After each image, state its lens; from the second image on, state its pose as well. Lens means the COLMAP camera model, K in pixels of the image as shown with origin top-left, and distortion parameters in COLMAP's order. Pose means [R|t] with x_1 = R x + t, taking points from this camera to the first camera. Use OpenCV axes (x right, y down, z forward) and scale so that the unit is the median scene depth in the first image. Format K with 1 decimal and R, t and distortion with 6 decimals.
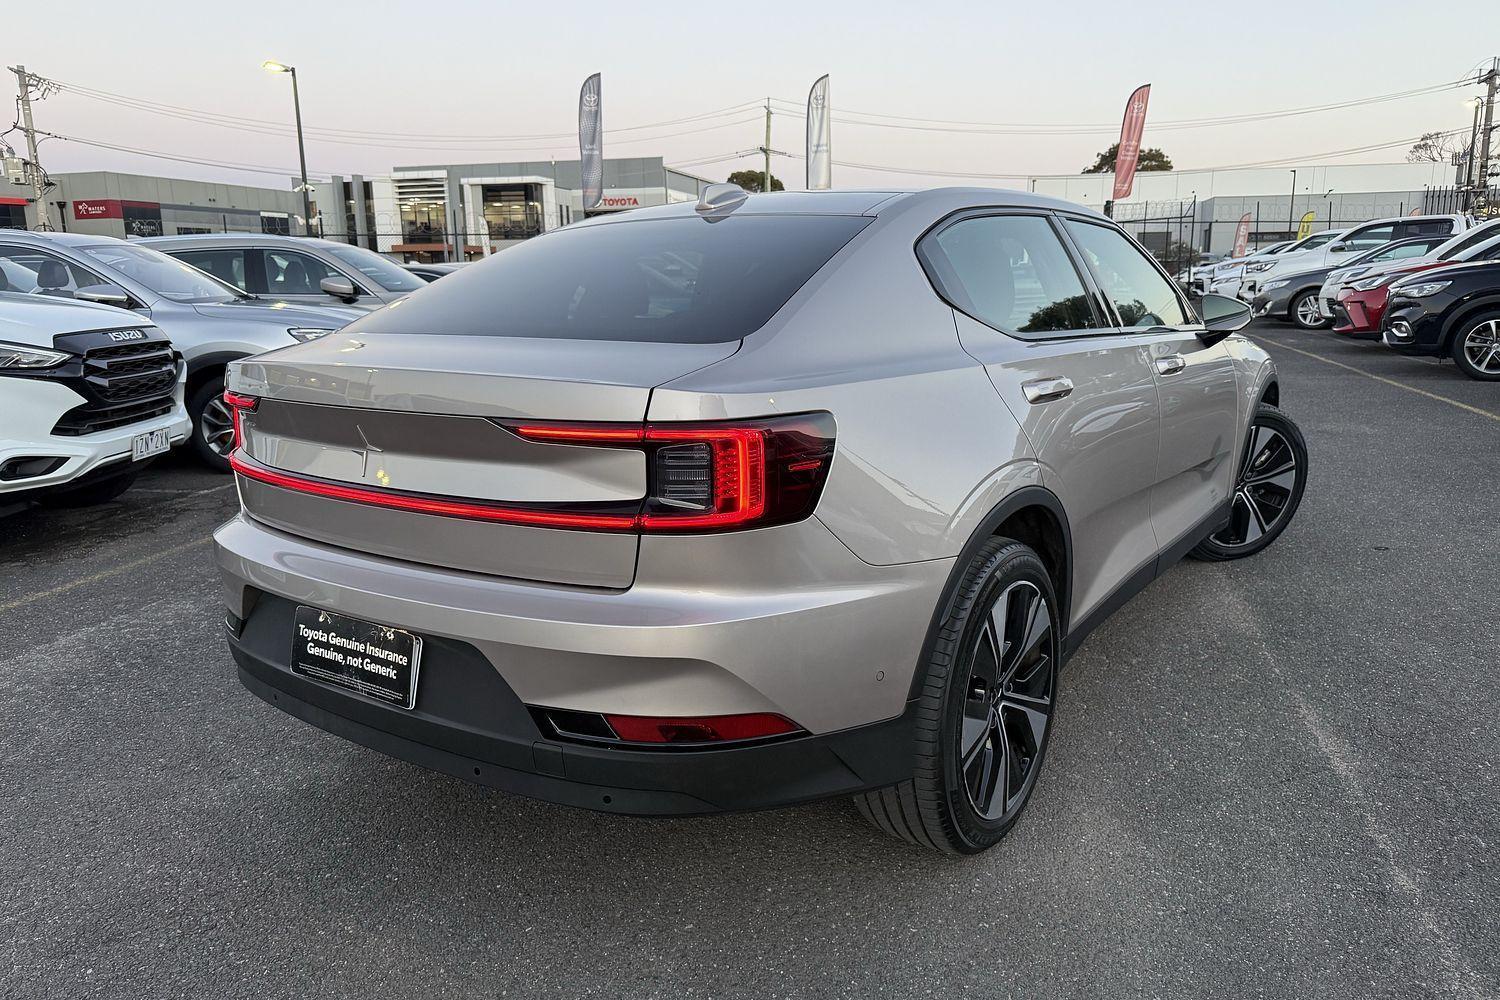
lens RADIAL K [[1075.9, 0, 750.0], [0, 1075.9, 500.0], [0, 0, 1]] dist [0.000622, 0.001129]
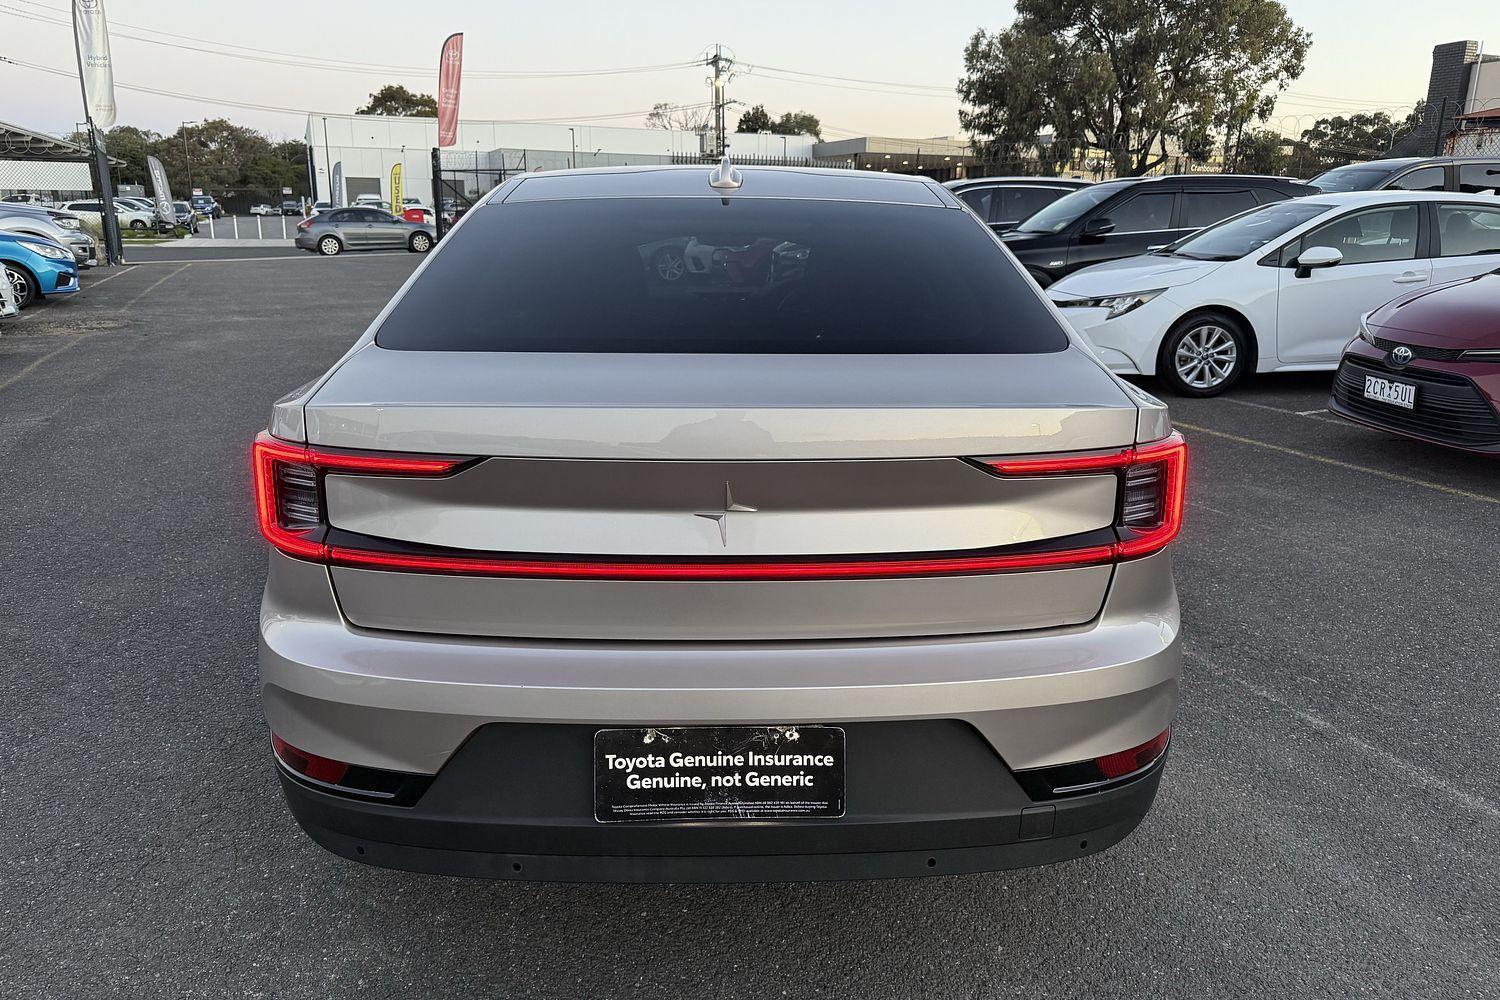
lens RADIAL K [[1050.4, 0, 750.0], [0, 1050.4, 500.0], [0, 0, 1]] dist [0.148762, -0.288267]
pose [[0.803914, -0.131062, 0.580126, -0.783235], [0.101694, 0.991344, 0.083041, -0.116341], [-0.585987, -0.007763, 0.810283, 0.369123]]
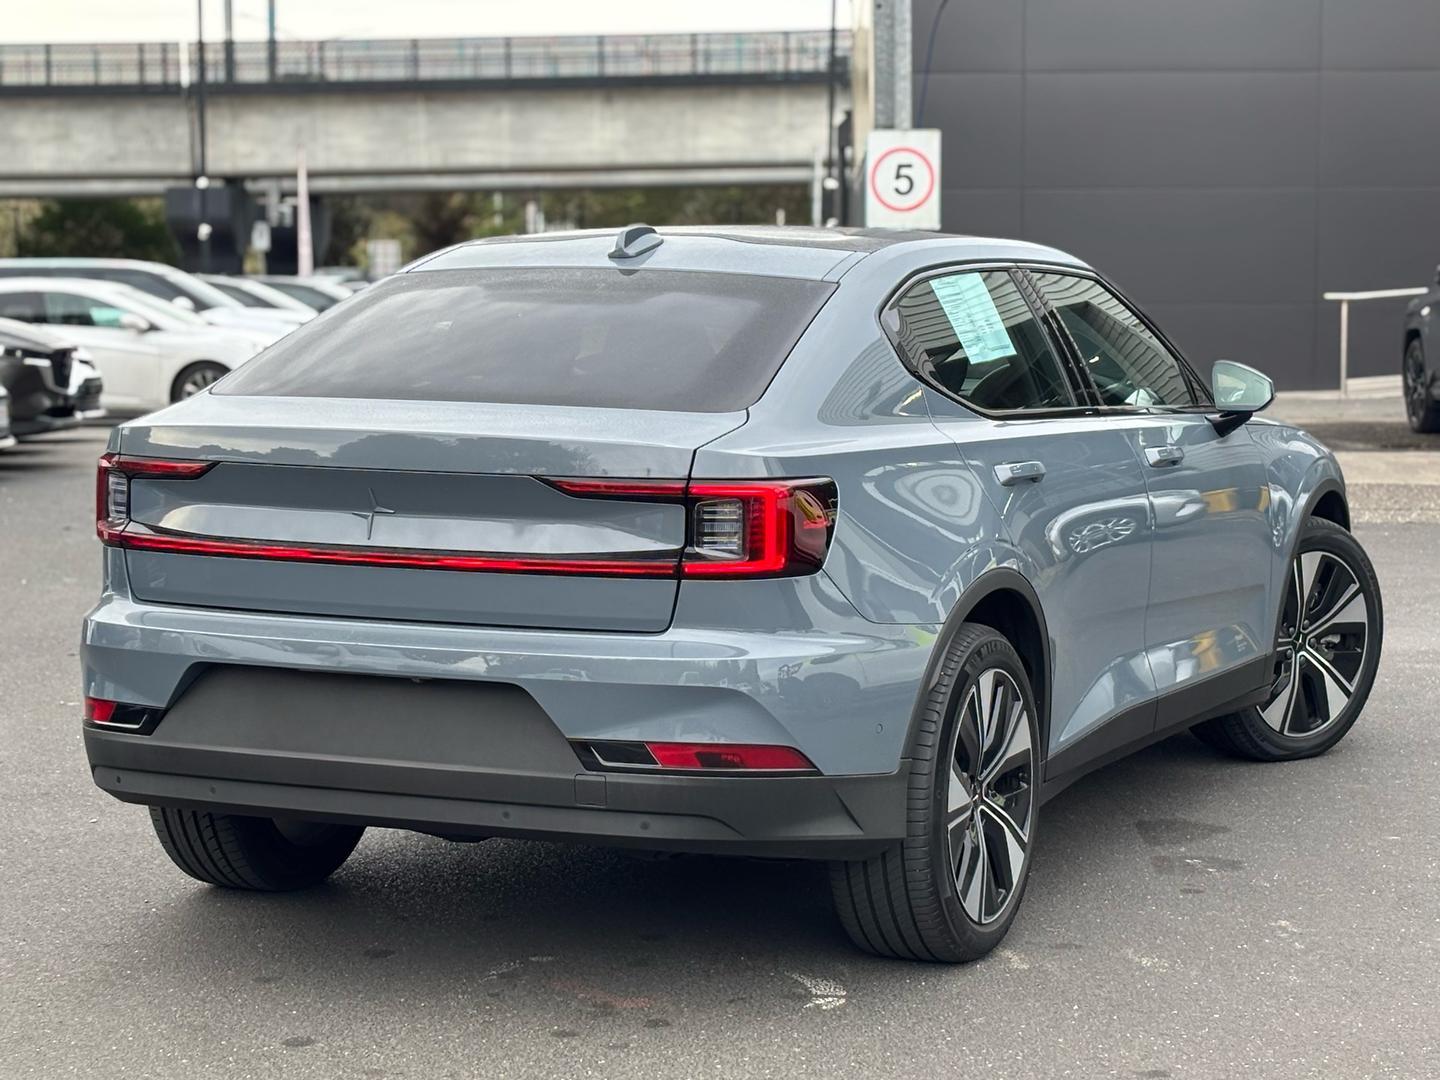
lens RADIAL K [[3331.6, 0, 720.0], [0, 3331.6, 540.0], [0, 0, 1]] dist [0.250543, -0.312622]
pose [[0.981981, 0.009217, 0.188753, -0.625613], [0.012242, 0.993610, -0.112206, 0.332378], [-0.188581, 0.112495, 0.975593, -2.096610]]
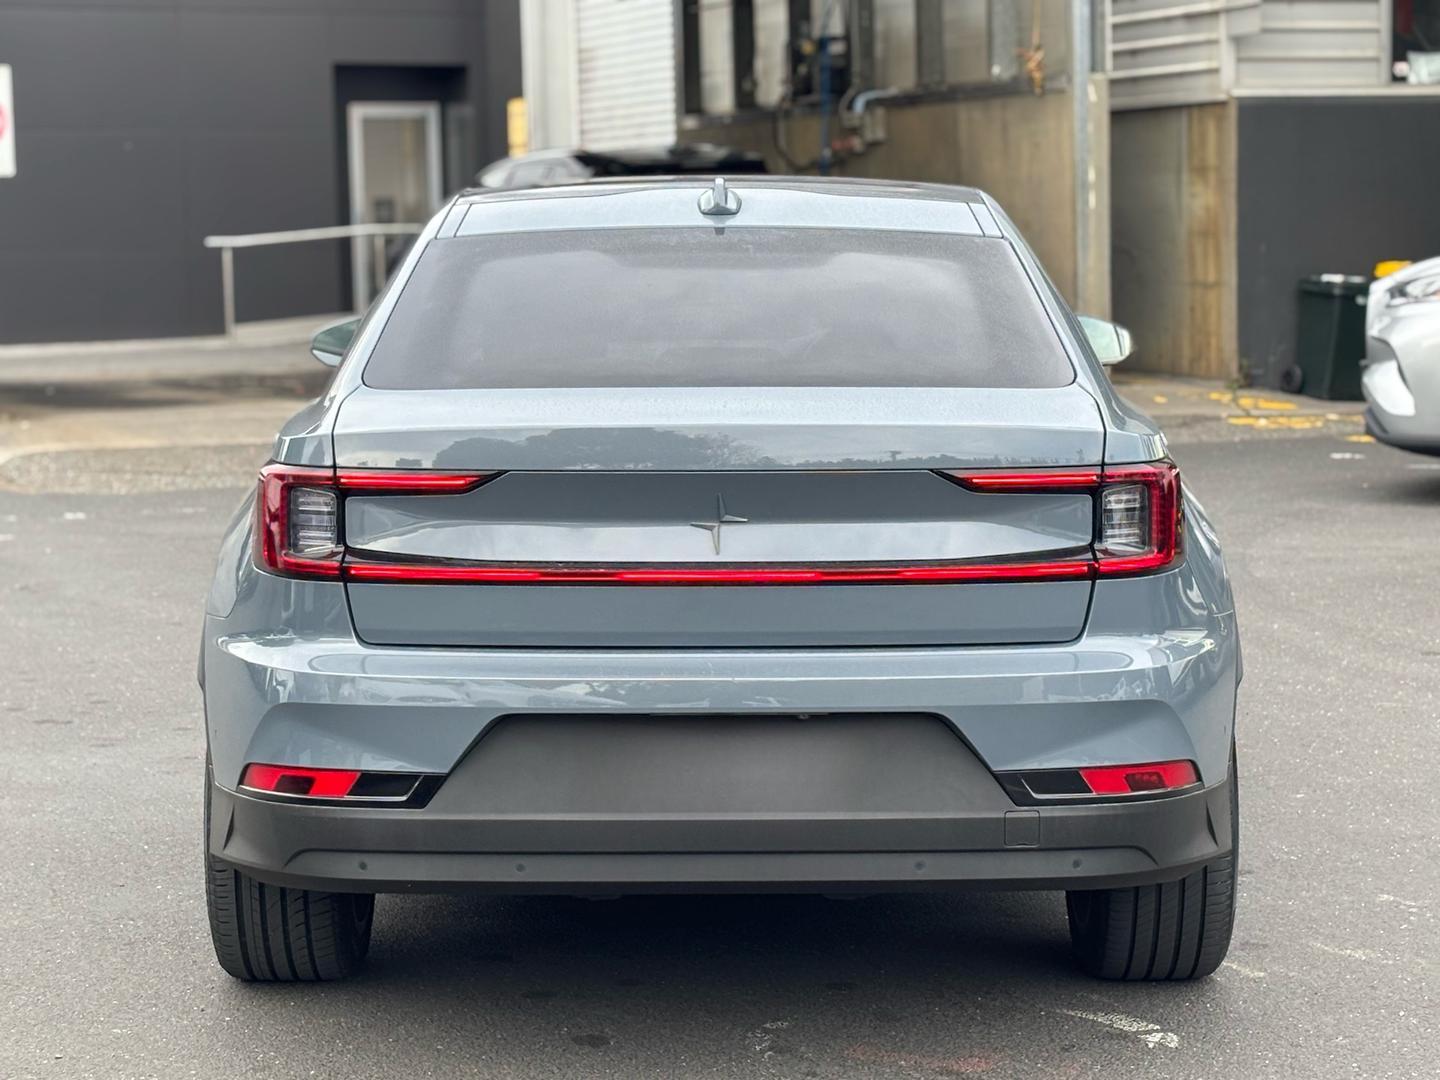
lens RADIAL K [[3420.2, 0, 720.0], [0, 3420.2, 540.0], [0, 0, 1]] dist [0.054488, -0.078520]
pose [[0.823758, -0.046648, 0.565019, -1.871925], [0.106695, 0.991557, -0.073691, 0.165320], [-0.556811, 0.120988, 0.821780, -1.206596]]
